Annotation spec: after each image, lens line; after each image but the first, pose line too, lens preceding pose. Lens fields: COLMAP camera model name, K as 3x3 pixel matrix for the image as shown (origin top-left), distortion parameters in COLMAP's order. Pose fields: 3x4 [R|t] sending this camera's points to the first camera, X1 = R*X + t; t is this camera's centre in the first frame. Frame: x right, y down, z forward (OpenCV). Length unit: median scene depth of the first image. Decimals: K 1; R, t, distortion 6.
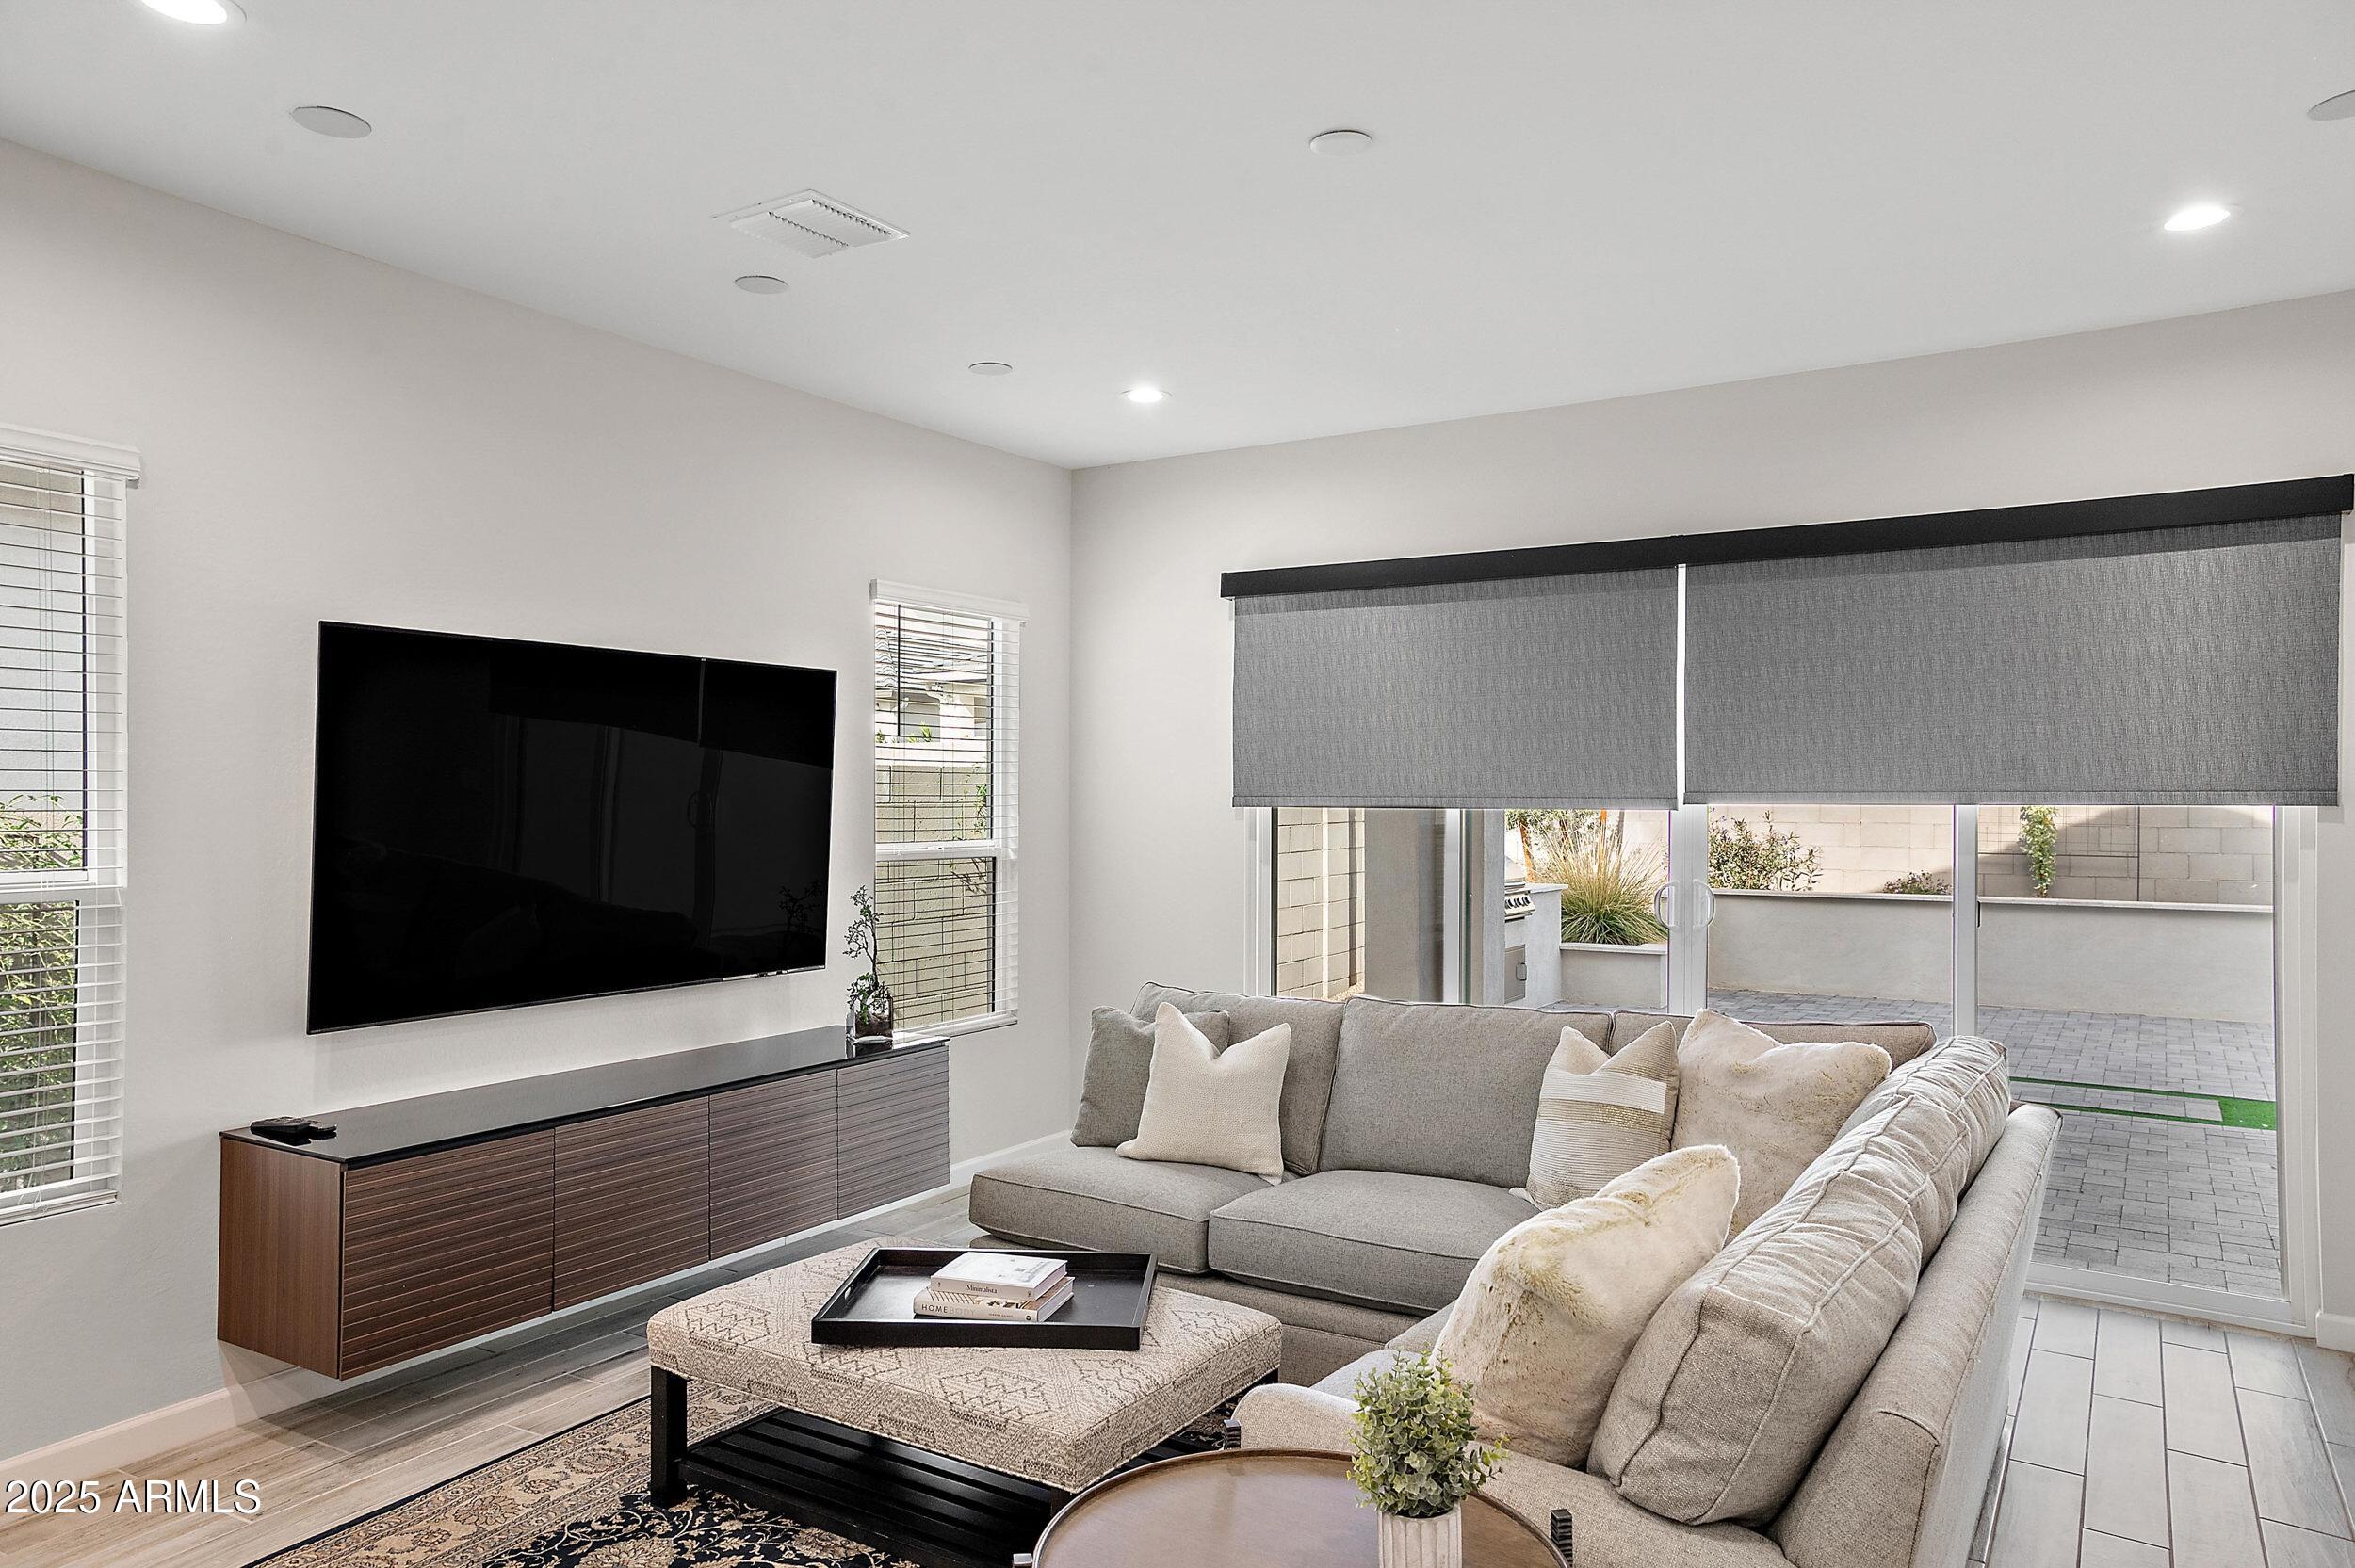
lens RADIAL K [[1580.4, 0, 1183.3], [0, 1580.4, 802.2], [0, 0, 1]] dist [-0.007465, 0.067695]
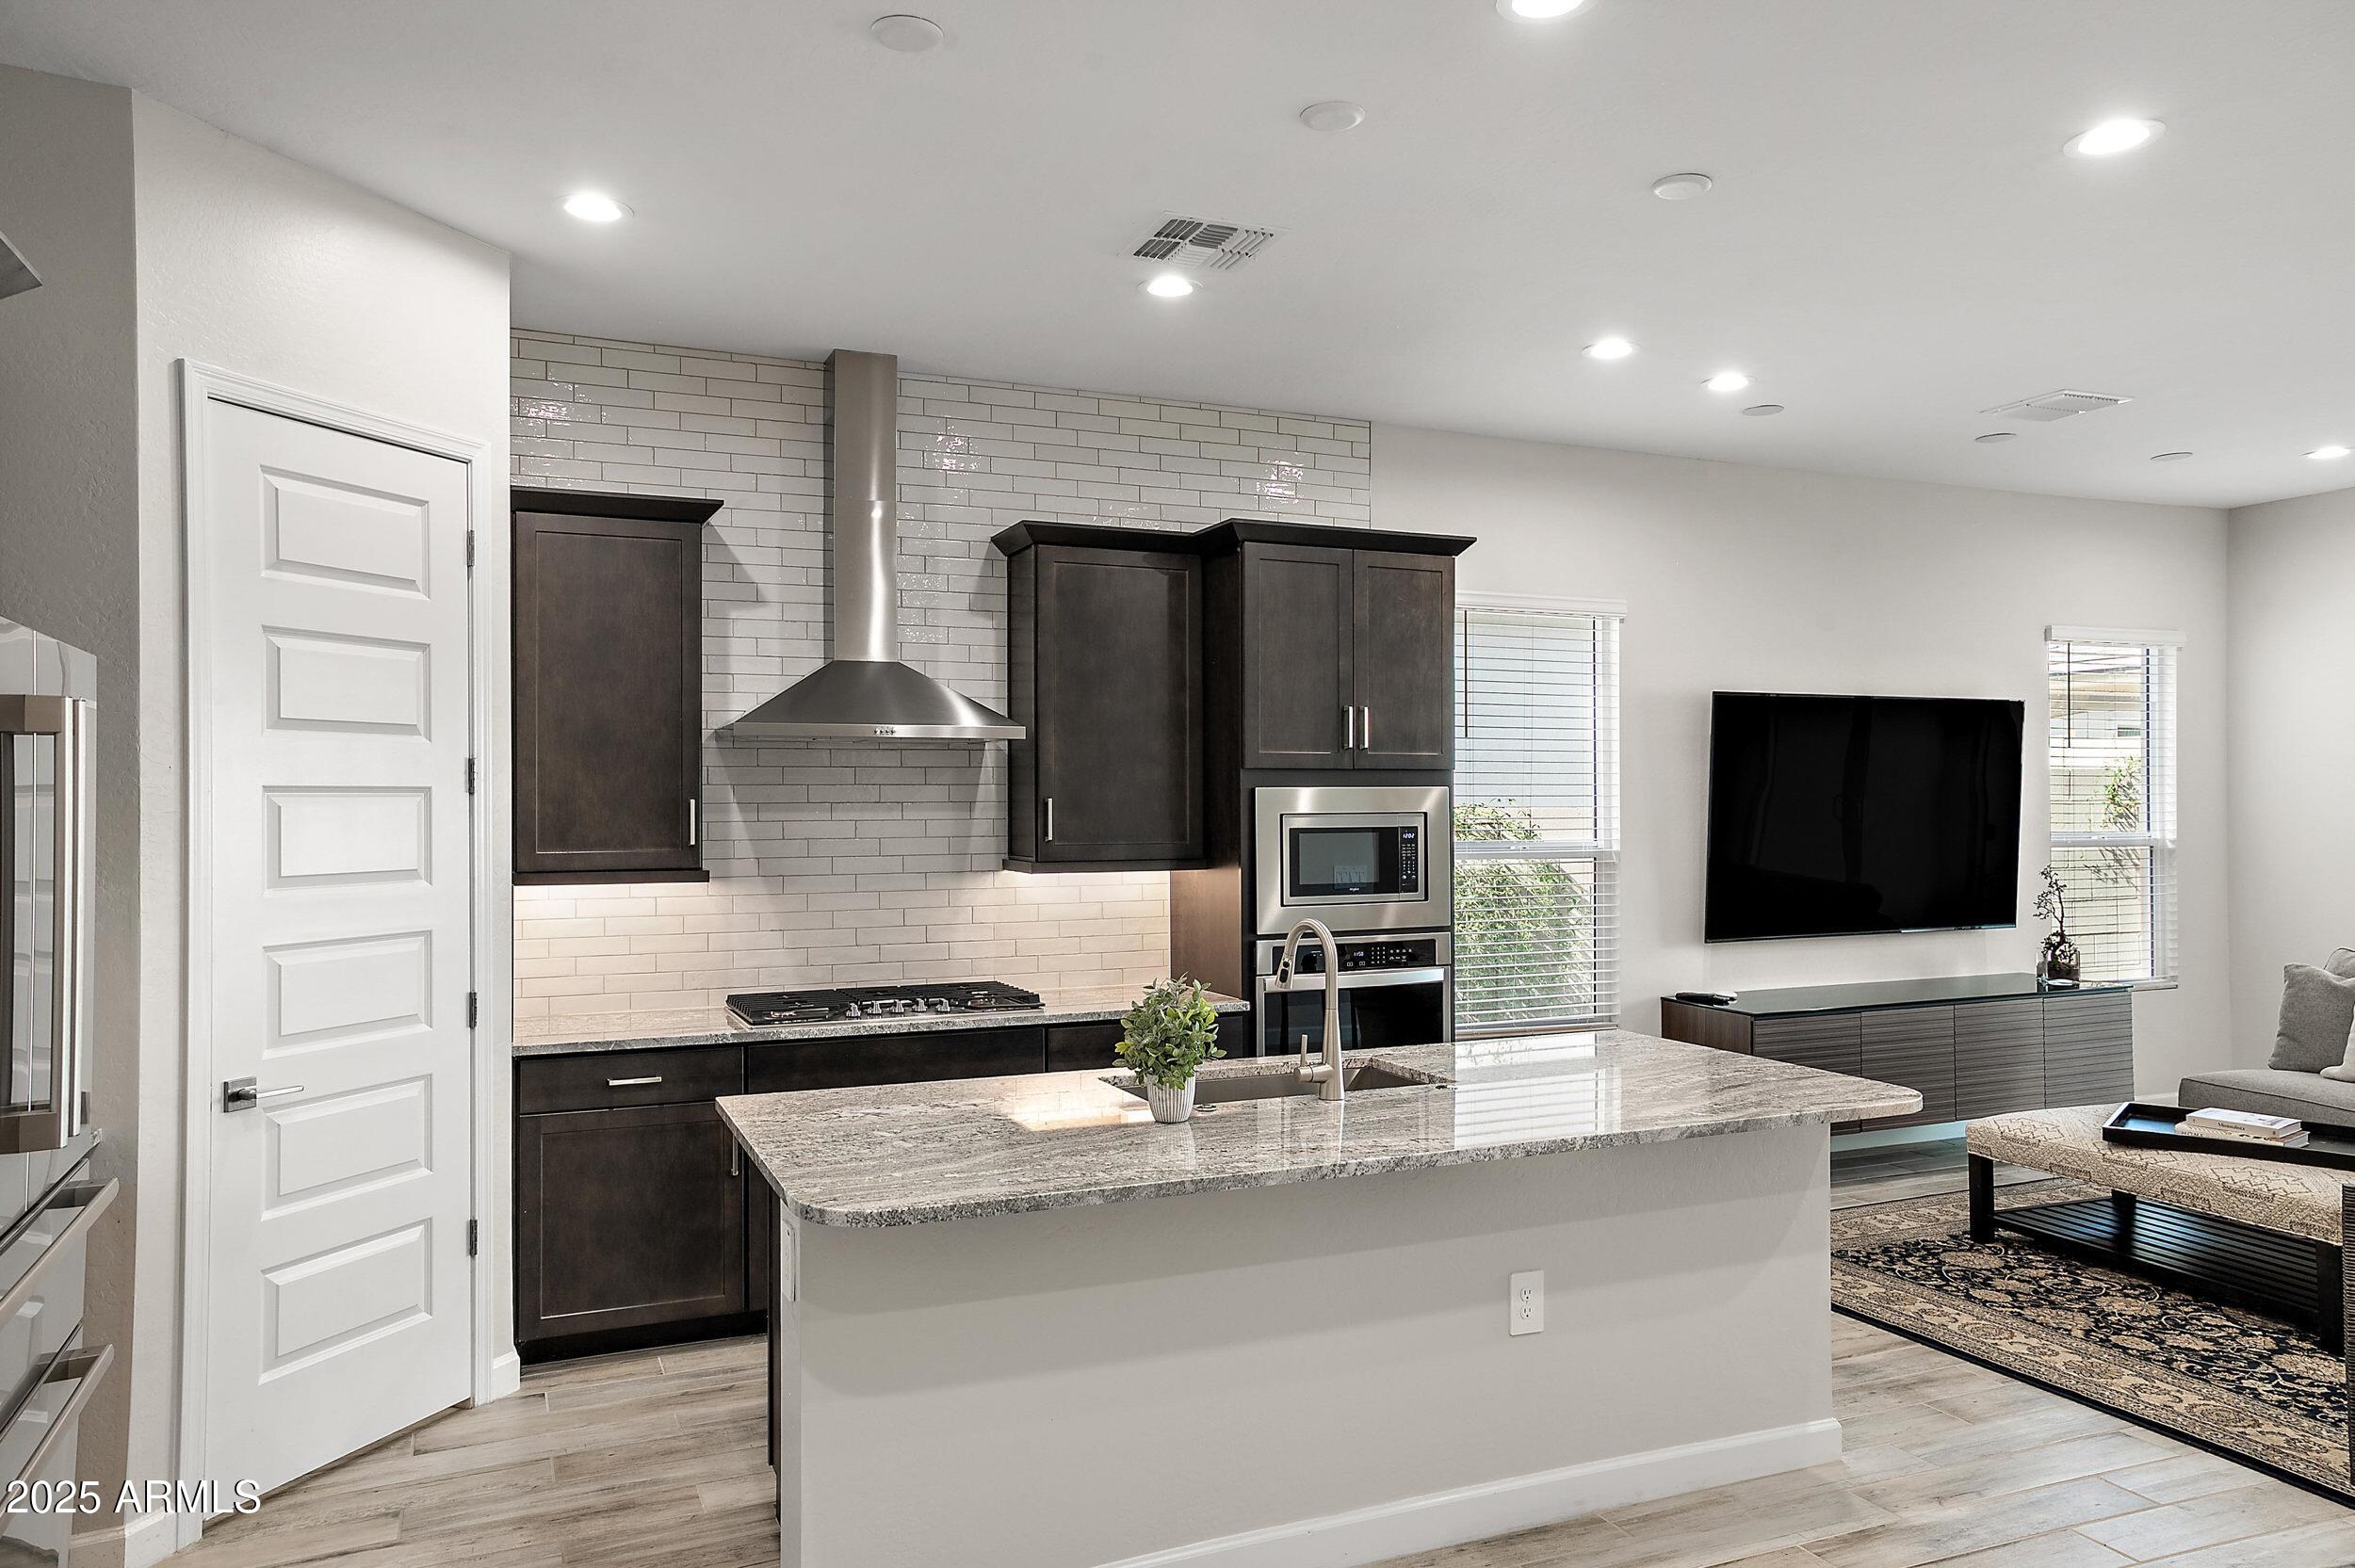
lens RADIAL K [[1580.4, 0, 1154.4], [0, 1580.4, 808.7], [0, 0, 1]] dist [-0.007465, 0.067695]
pose [[0.816968, -0.008499, -0.576620, -0.058287], [0.010338, 0.999947, -0.000092, 0.001209], [0.576590, -0.005886, 0.817012, -0.546974]]
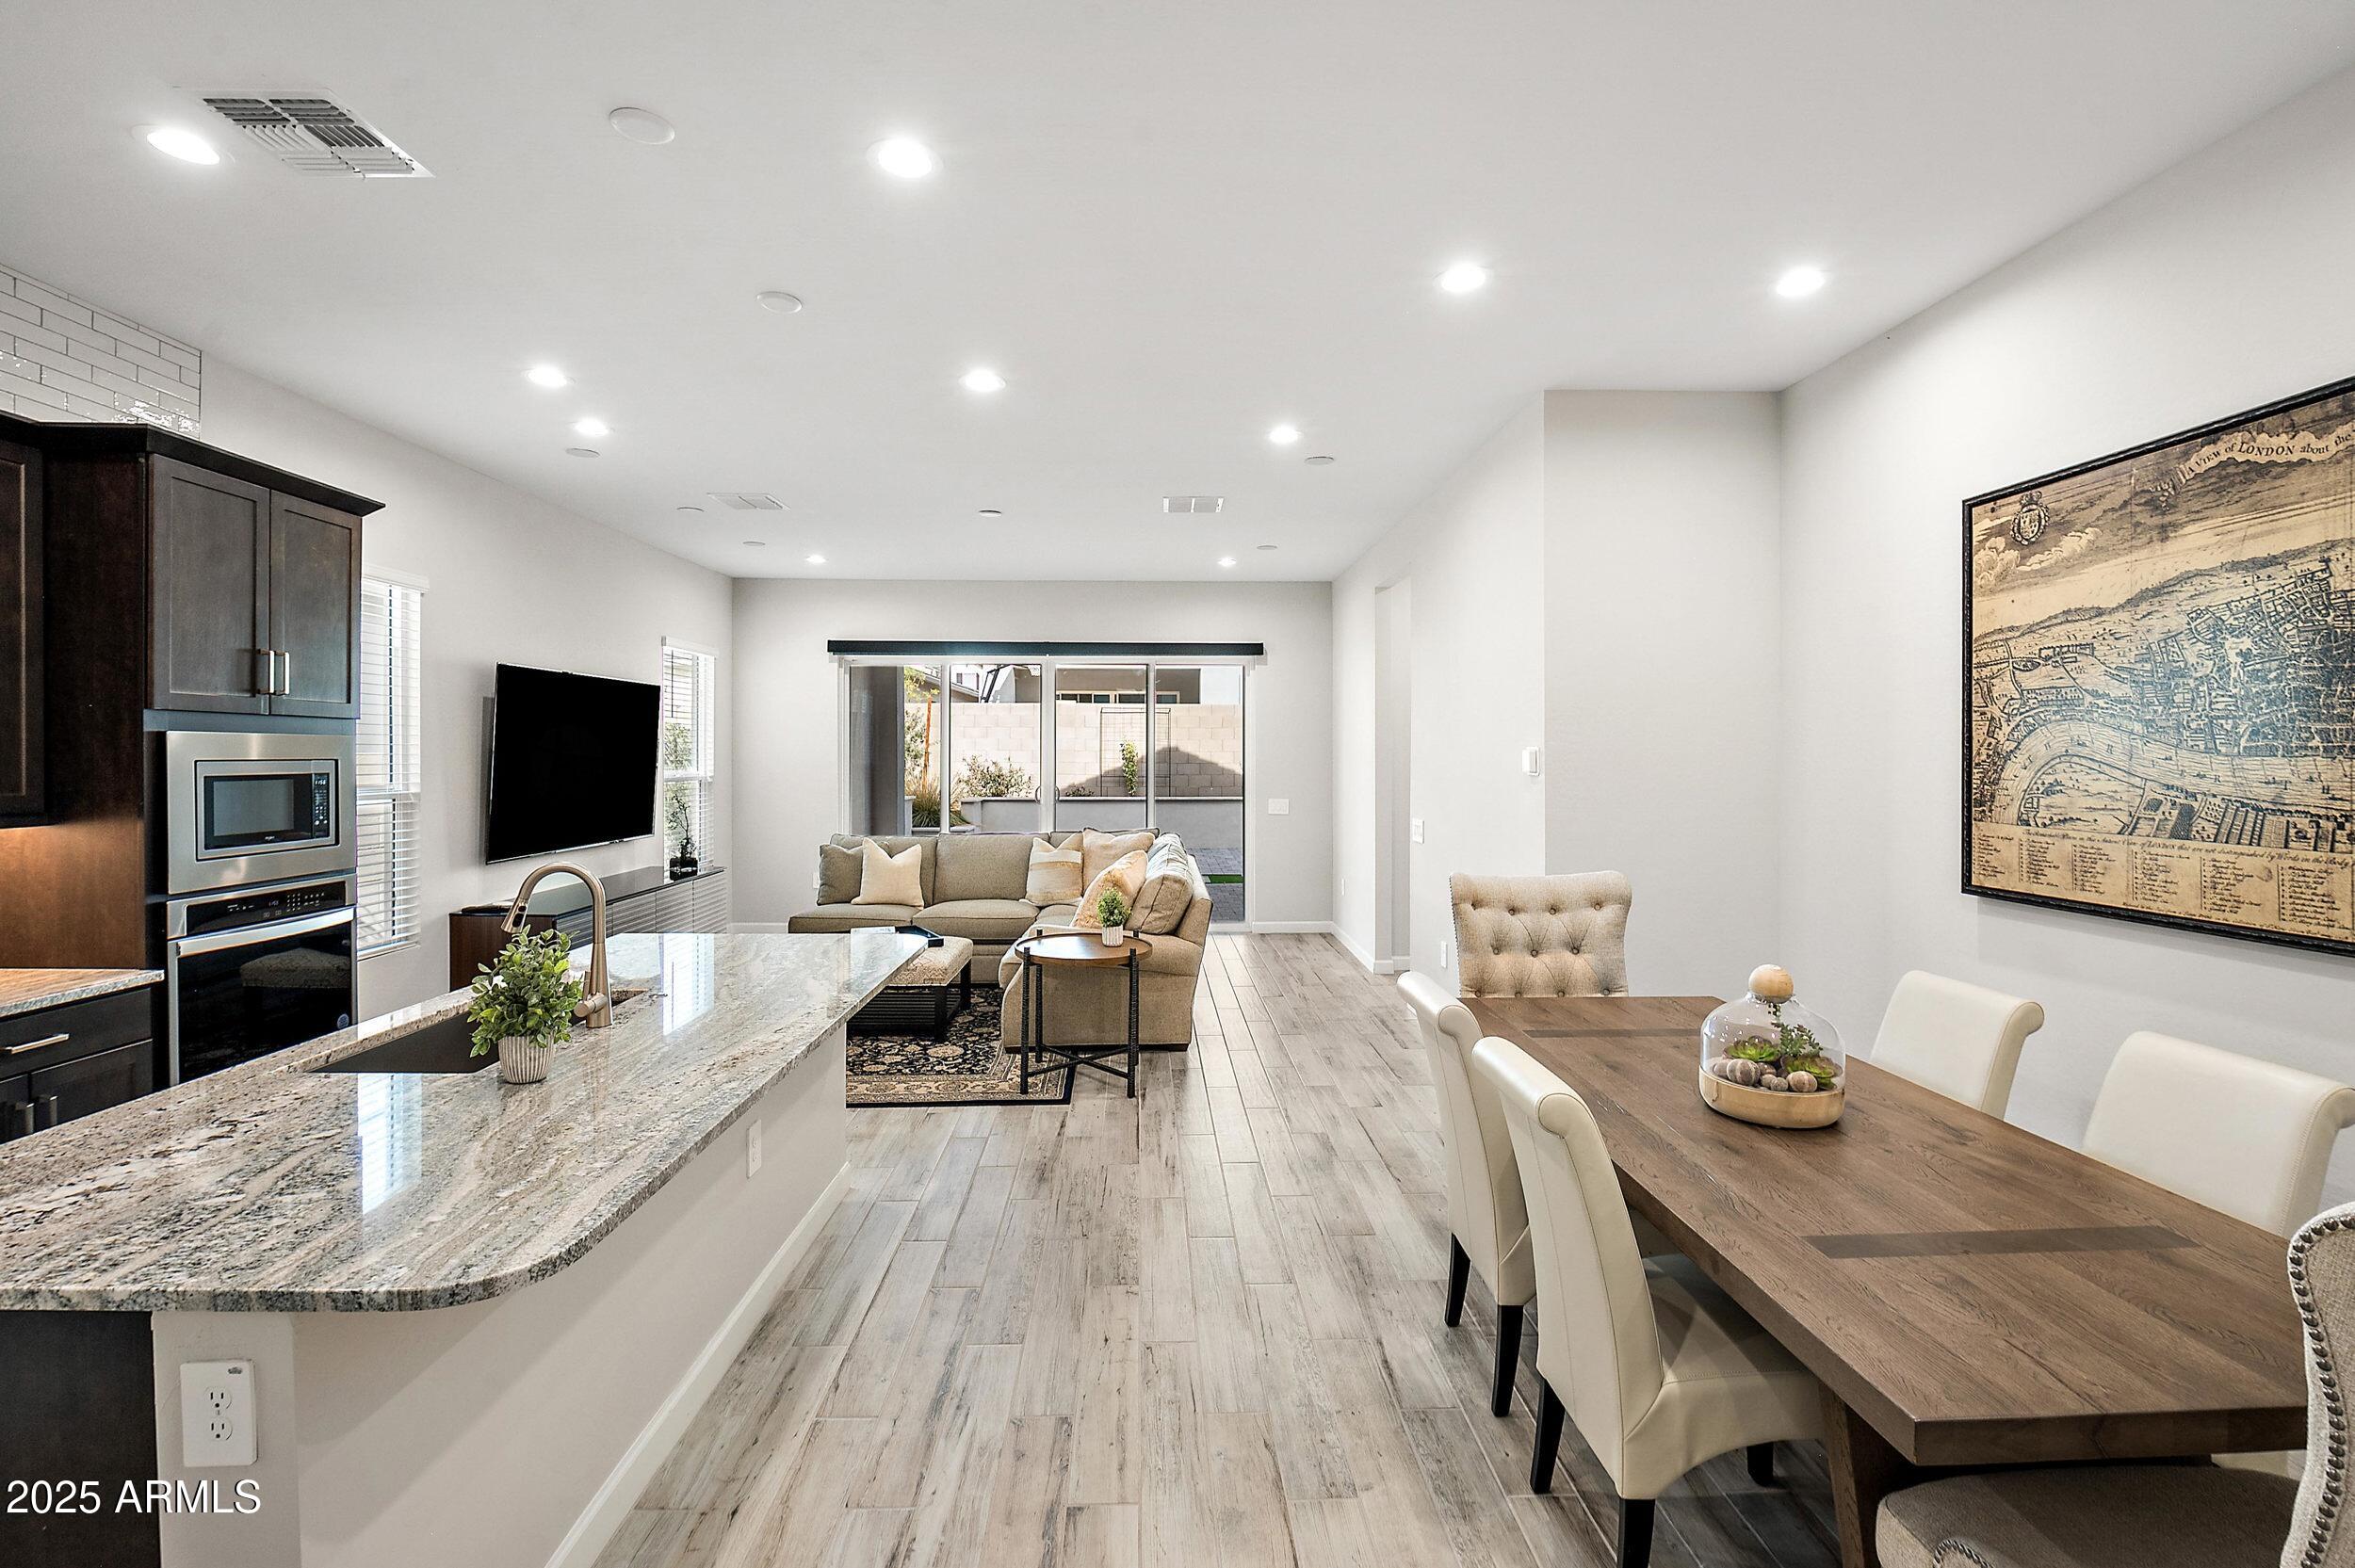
lens RADIAL K [[1037.7, 0, 1172.7], [0, 1037.7, 765.5], [0, 0, 1]] dist [-0.007330, 0.002448]
pose [[0.837094, -0.007735, 0.547004, -0.445660], [0.000960, 0.999919, 0.012671, 0.001661], [-0.547058, -0.010082, 0.837034, -0.492148]]
